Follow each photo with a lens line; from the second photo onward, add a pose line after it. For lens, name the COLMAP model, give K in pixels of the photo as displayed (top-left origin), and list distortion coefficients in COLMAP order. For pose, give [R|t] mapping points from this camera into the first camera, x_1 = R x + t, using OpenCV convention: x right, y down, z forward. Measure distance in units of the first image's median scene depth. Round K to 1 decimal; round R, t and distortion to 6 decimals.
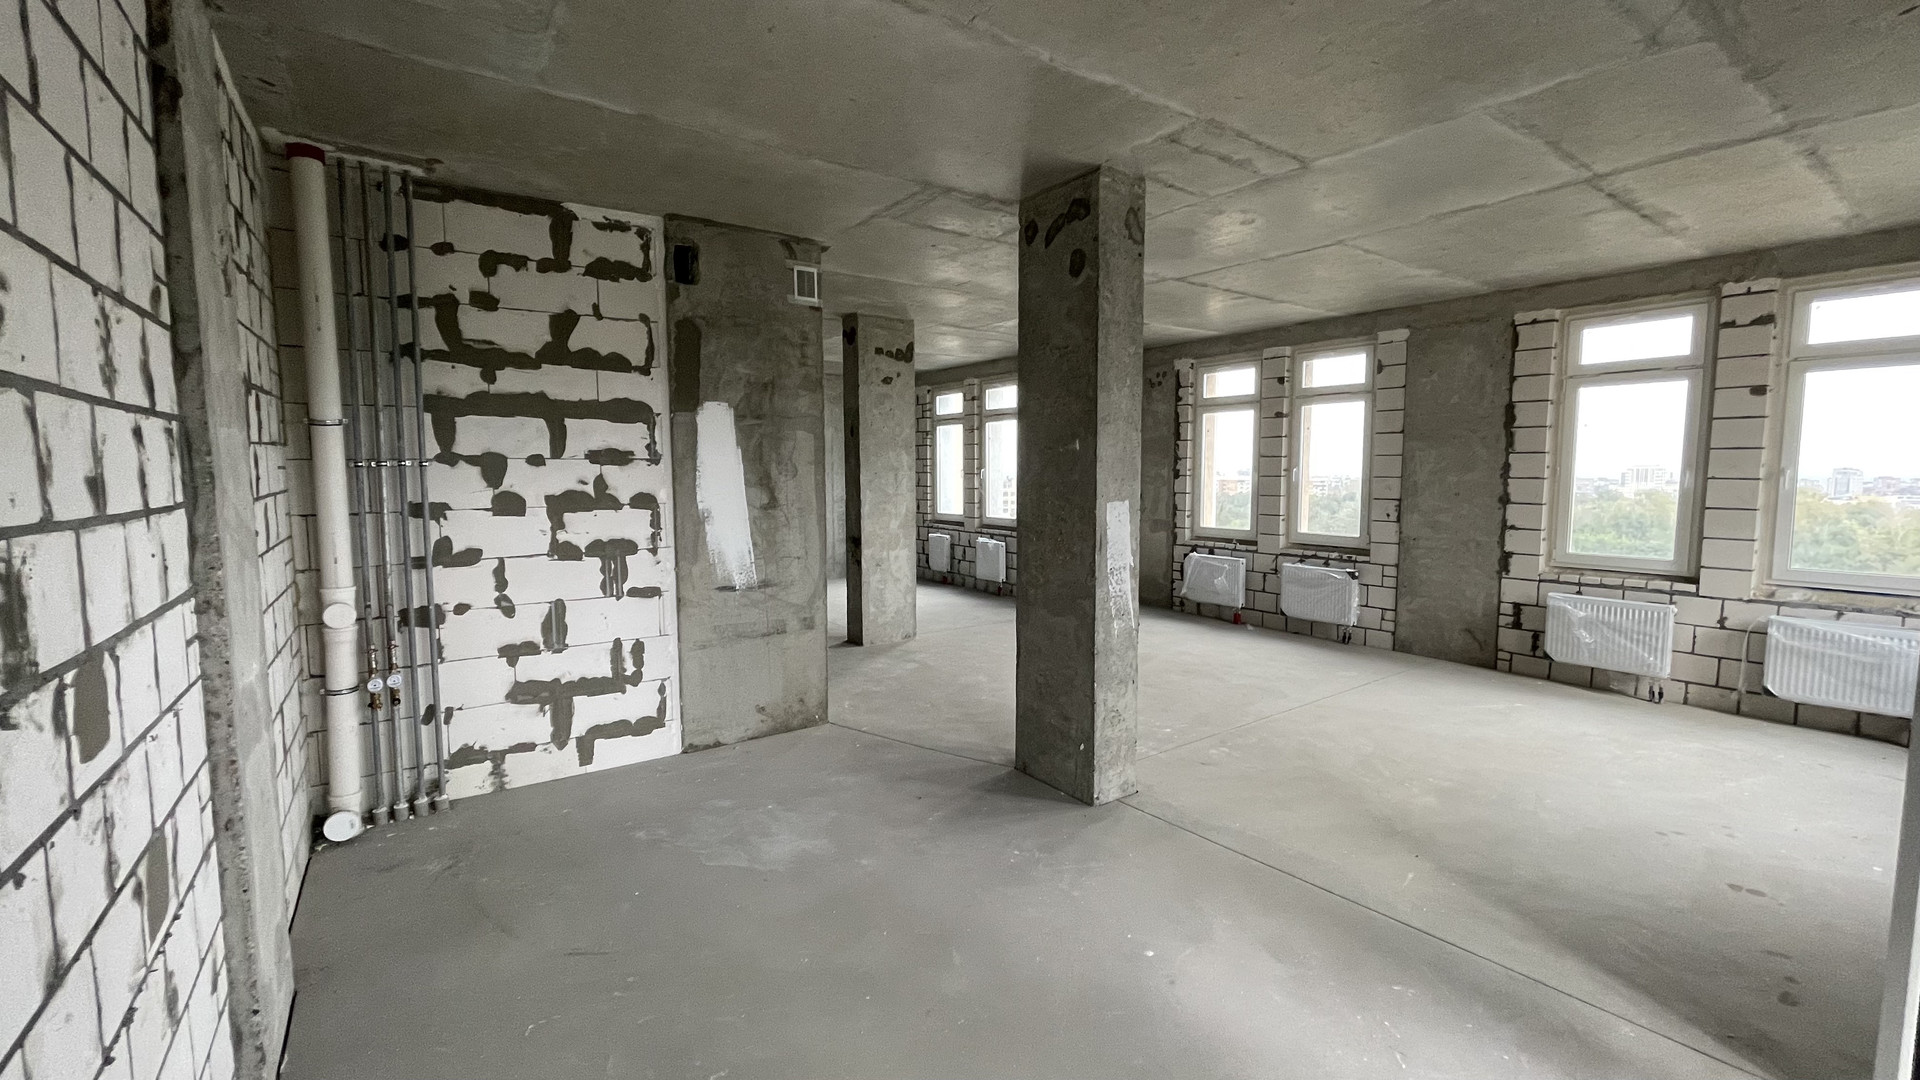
lens RADIAL K [[777.9, 0, 965.4], [0, 777.9, 526.2], [0, 0, 1]] dist [-0.000559, 0.000357]
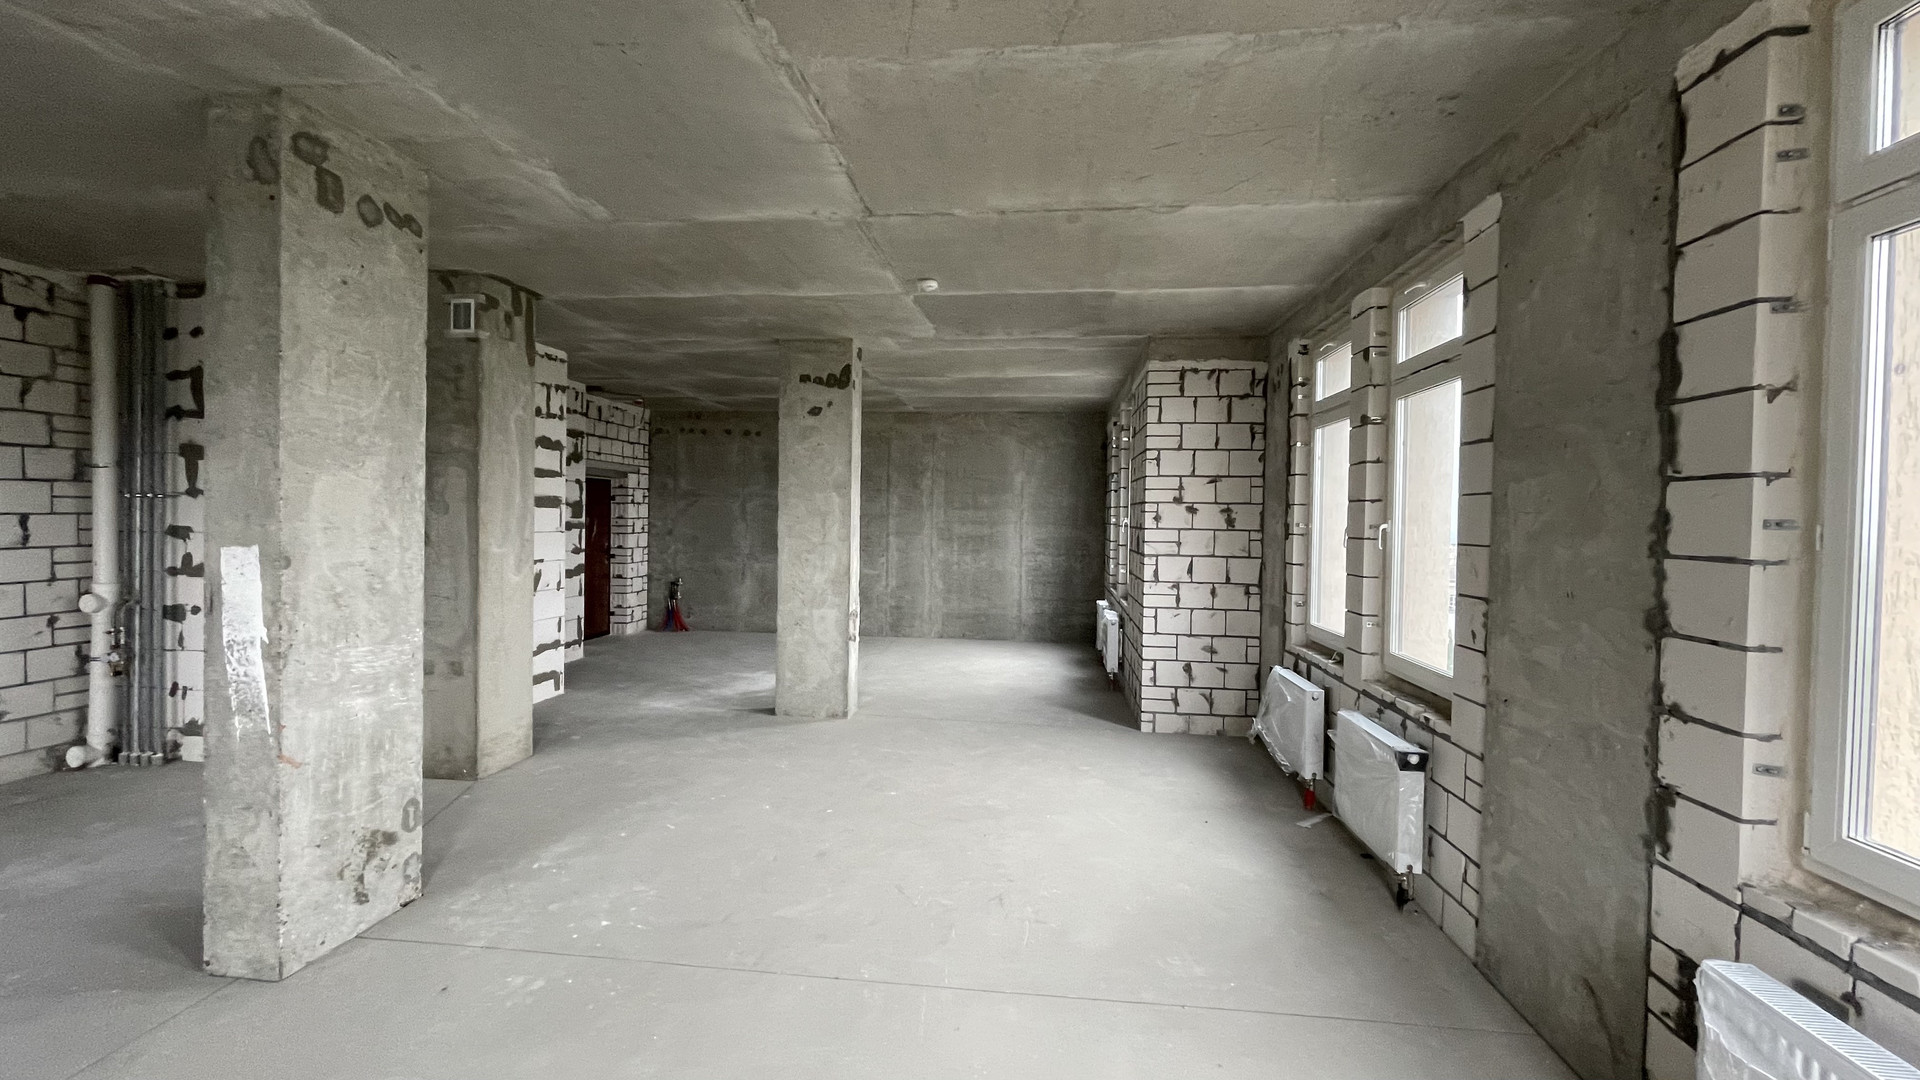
lens RADIAL K [[777.9, 0, 961.7], [0, 777.9, 525.5], [0, 0, 1]] dist [-0.000559, 0.000357]
pose [[0.733986, 0.022273, -0.678799, 0.710684], [-0.069938, 0.996627, -0.042922, -0.040792], [0.675554, 0.078978, 0.733069, 0.566273]]
